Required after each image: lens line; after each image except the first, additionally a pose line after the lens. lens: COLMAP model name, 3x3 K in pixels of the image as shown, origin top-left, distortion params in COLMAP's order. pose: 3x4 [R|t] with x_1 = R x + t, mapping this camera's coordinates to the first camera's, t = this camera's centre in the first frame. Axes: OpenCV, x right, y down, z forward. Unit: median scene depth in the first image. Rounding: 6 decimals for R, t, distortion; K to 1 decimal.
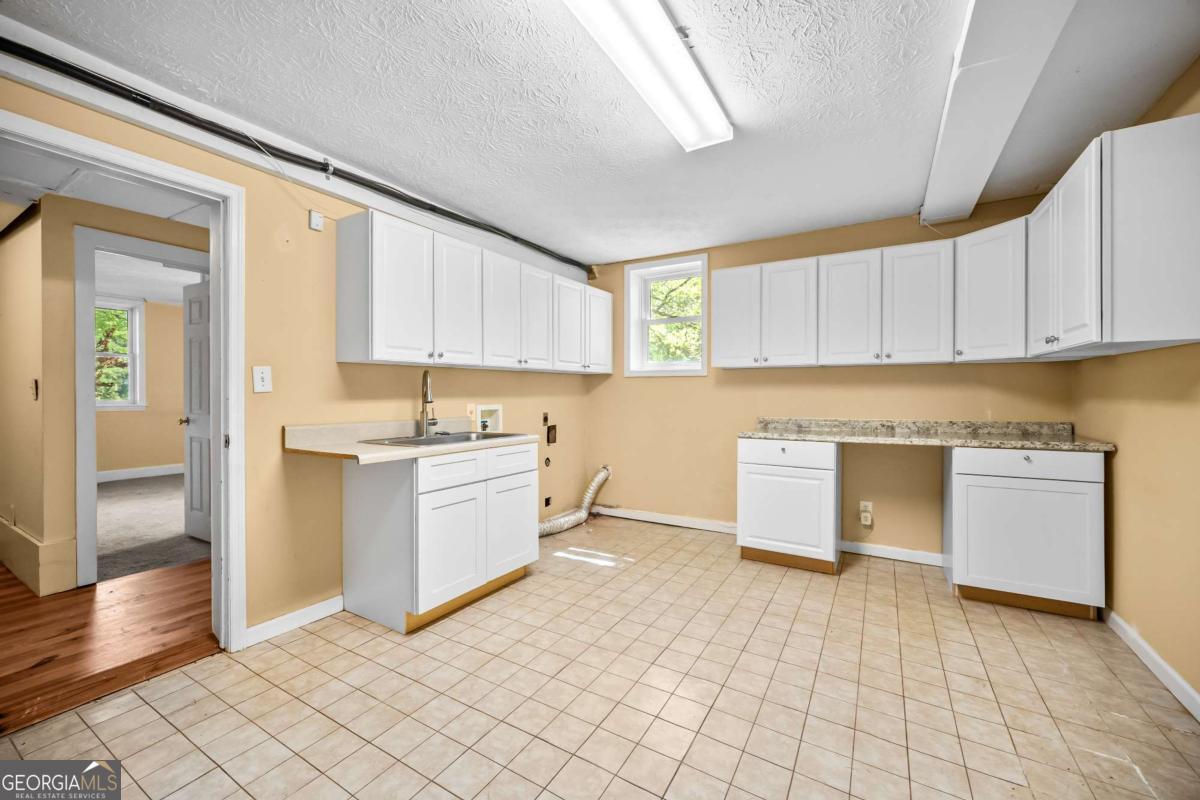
lens RADIAL K [[470.1, 0, 602.8], [0, 470.1, 396.1], [0, 0, 1]] dist [0.000623, 0.000323]
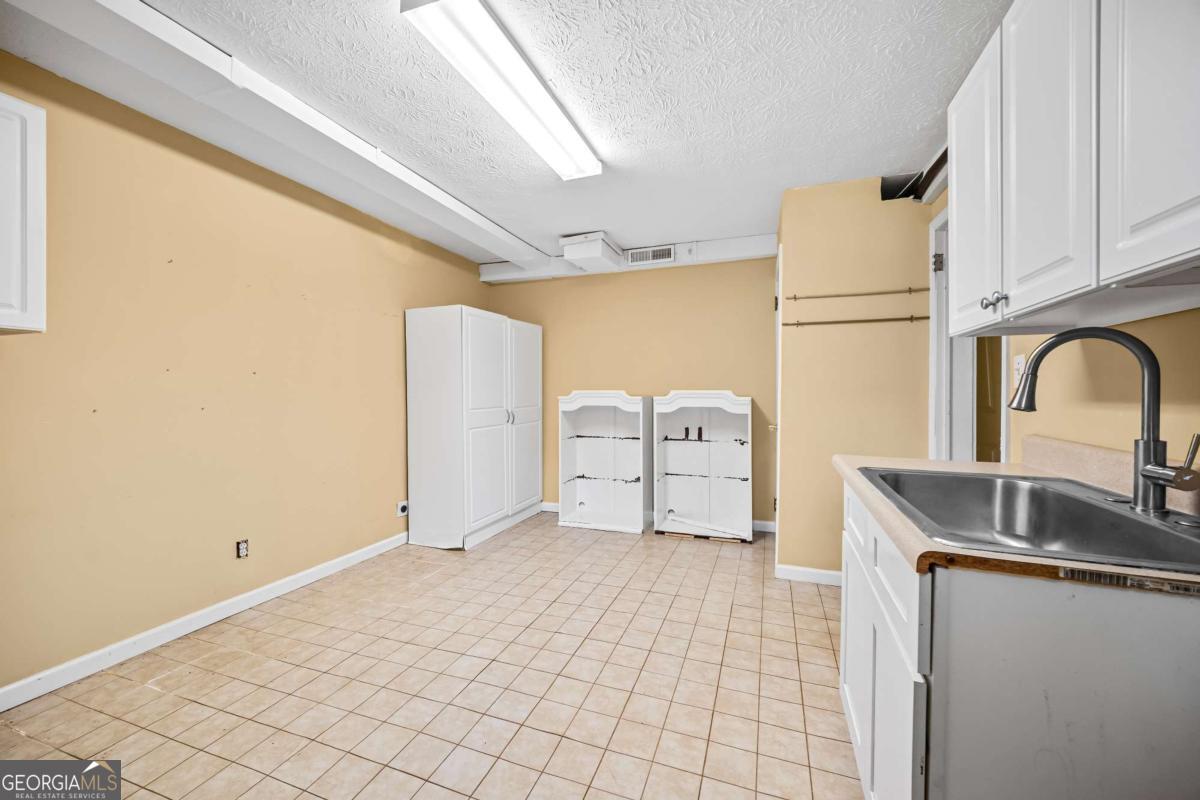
lens RADIAL K [[470.1, 0, 599.6], [0, 470.1, 394.7], [0, 0, 1]] dist [0.000623, 0.000323]
pose [[-0.981786, 0.001084, -0.189989, 0.136753], [-0.001286, 0.999923, 0.012351, -0.006647], [0.189988, 0.012371, -0.981708, 1.937483]]
